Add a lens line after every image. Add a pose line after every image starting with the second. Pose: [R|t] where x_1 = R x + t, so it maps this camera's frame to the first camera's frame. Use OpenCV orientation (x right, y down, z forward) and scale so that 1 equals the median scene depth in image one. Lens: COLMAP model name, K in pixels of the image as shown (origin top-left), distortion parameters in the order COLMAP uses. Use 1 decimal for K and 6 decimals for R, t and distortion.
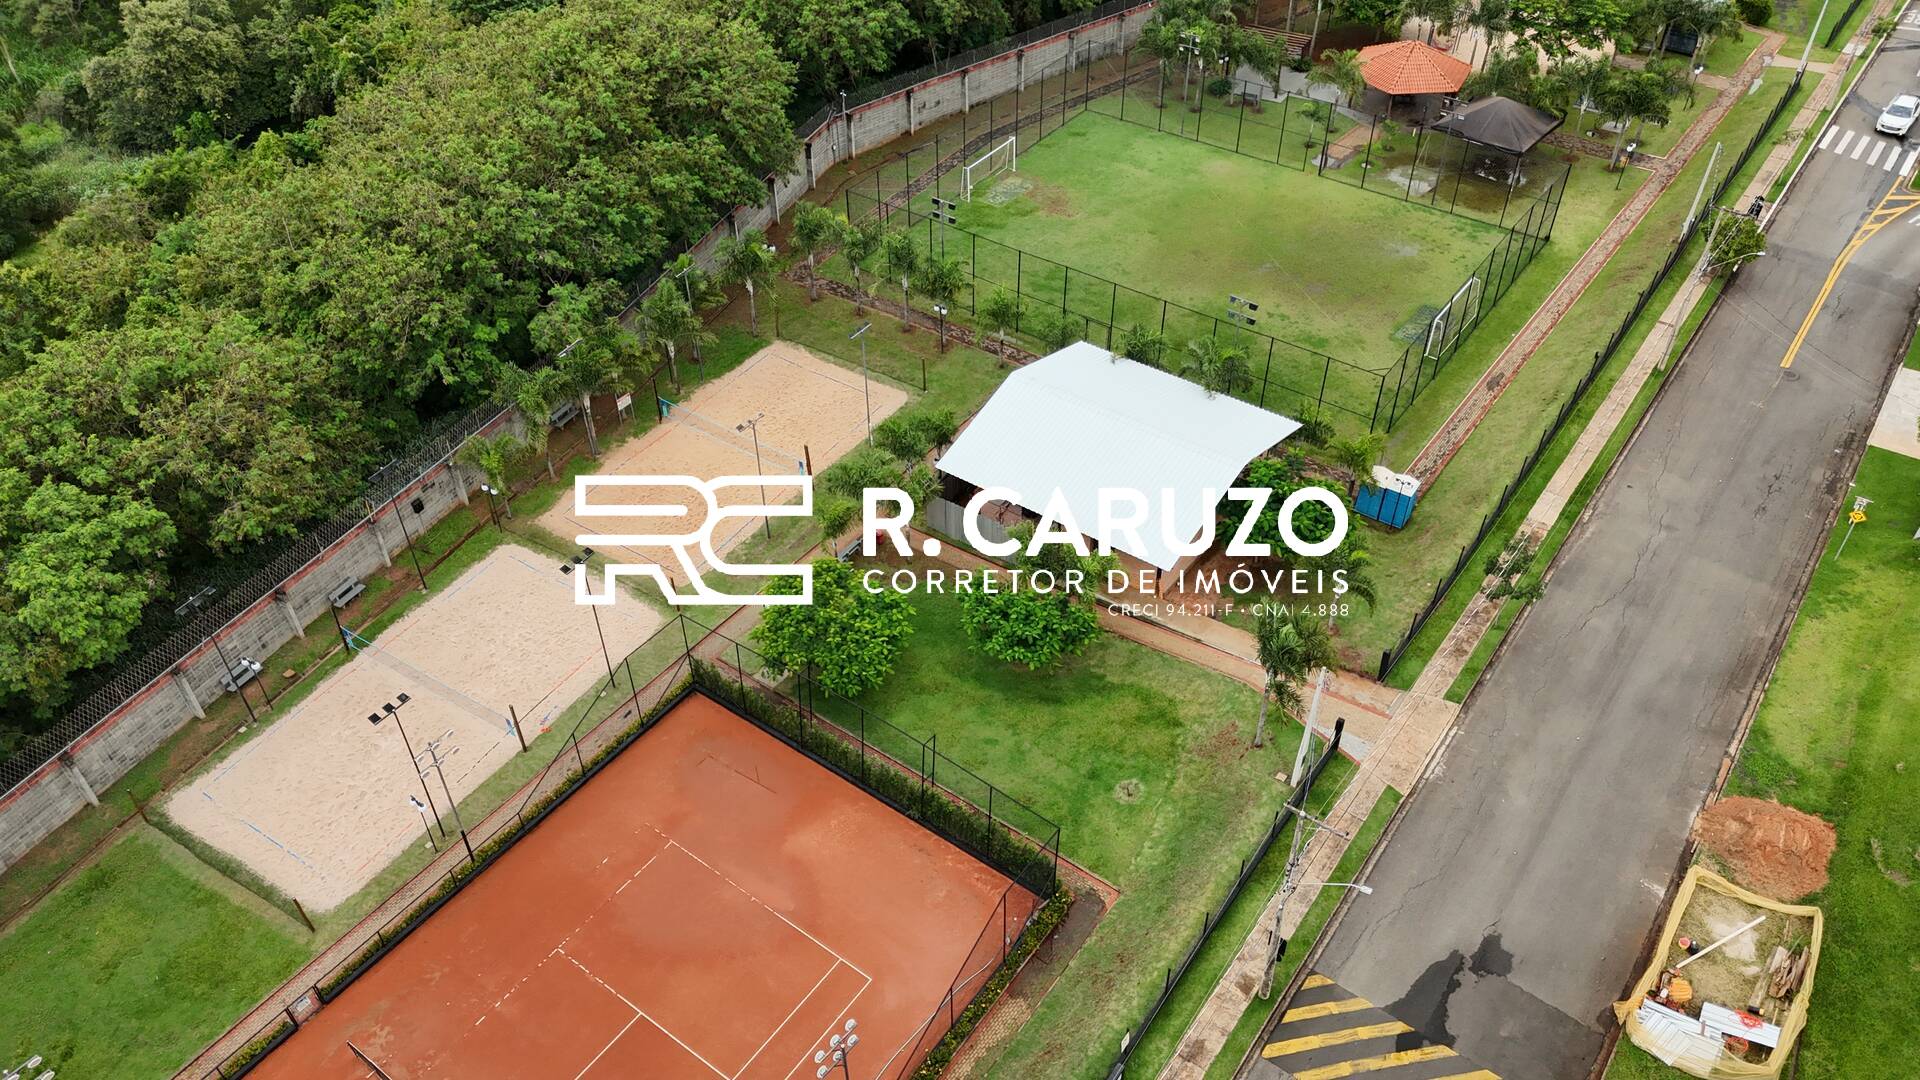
lens RADIAL K [[1387.4, 0, 960.0], [0, 1387.4, 540.0], [0, 0, 1]] dist [0.074560, -0.068705]
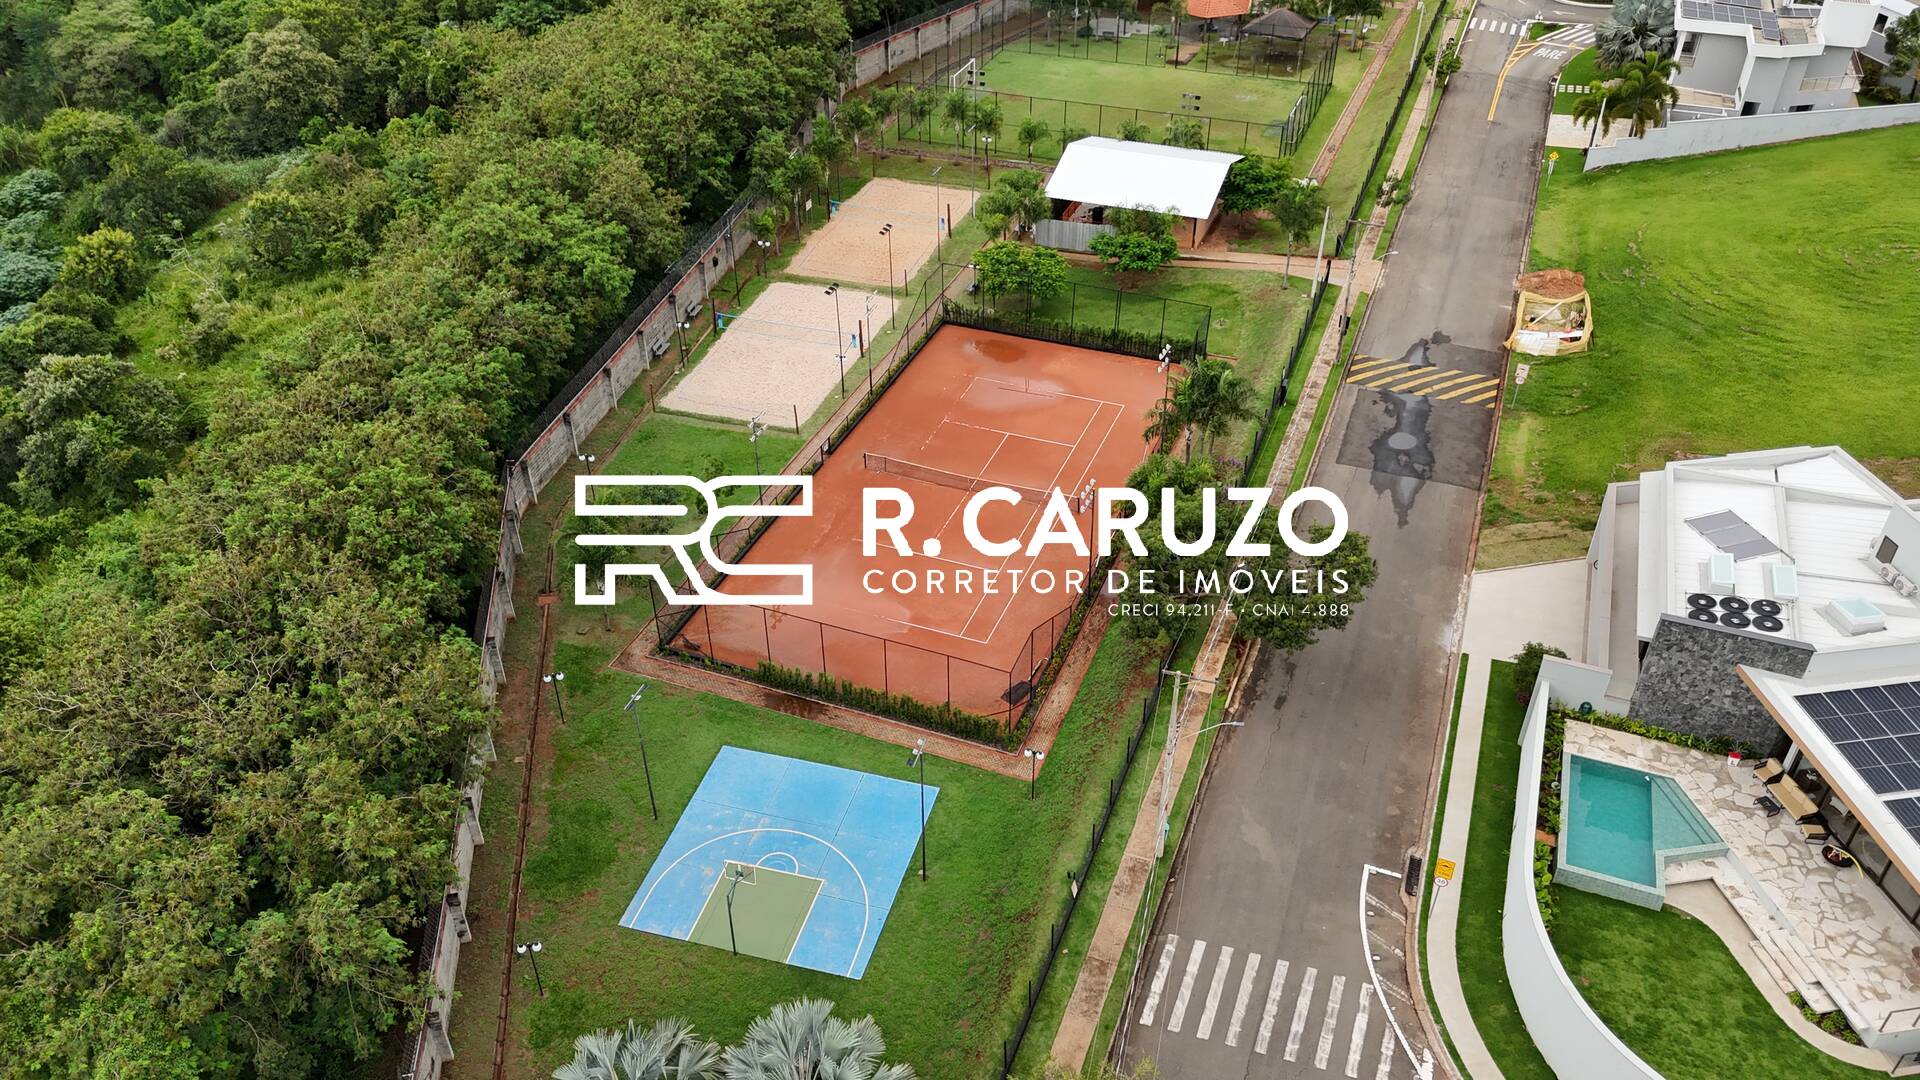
lens RADIAL K [[1387.4, 0, 960.0], [0, 1387.4, 540.0], [0, 0, 1]] dist [0.074560, -0.068705]
pose [[0.967015, -0.148152, 0.207201, -0.422237], [0.167420, 0.982741, -0.078682, 0.376848], [-0.191968, 0.110776, 0.975129, -0.425939]]
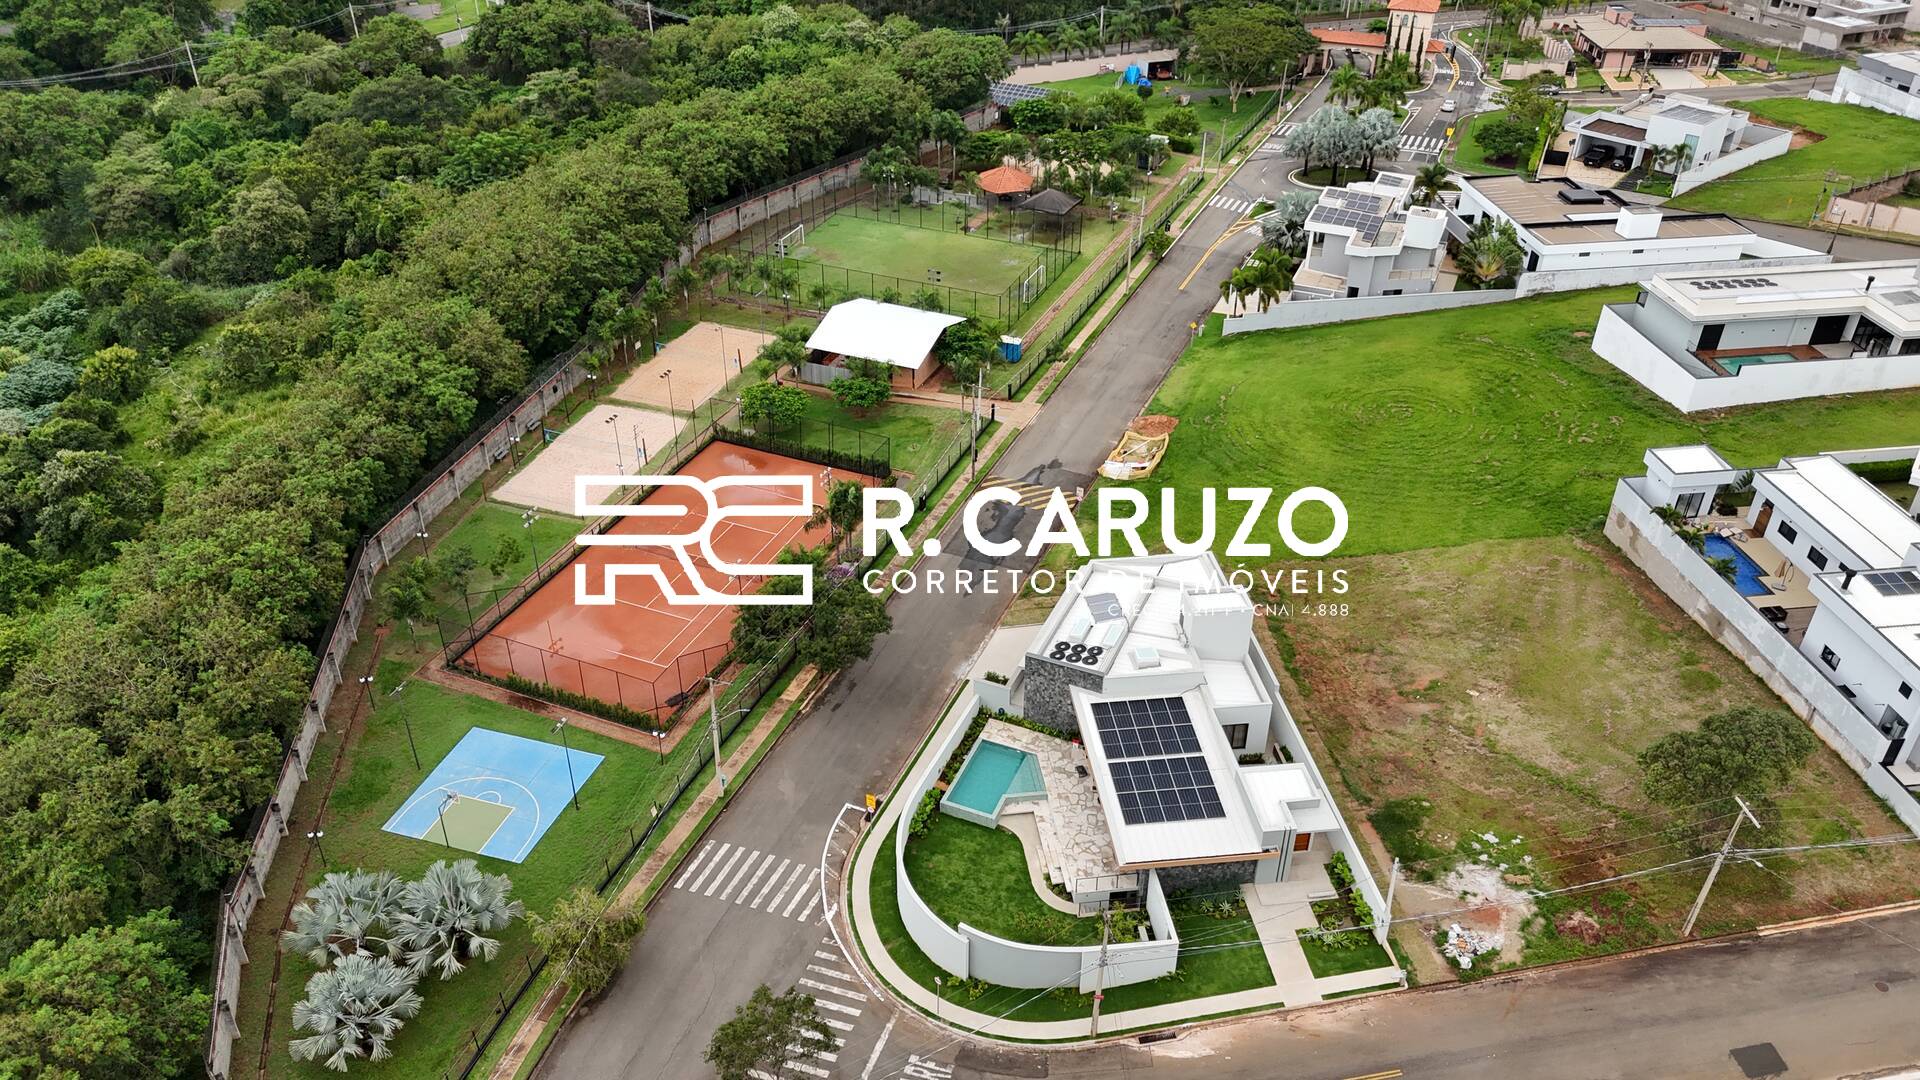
lens RADIAL K [[1387.4, 0, 960.0], [0, 1387.4, 540.0], [0, 0, 1]] dist [0.074560, -0.068705]
pose [[0.973784, -0.112356, 0.197792, -0.205505], [0.138948, 0.982236, -0.126119, 0.463719], [-0.180108, 0.150295, 0.972097, -0.930294]]
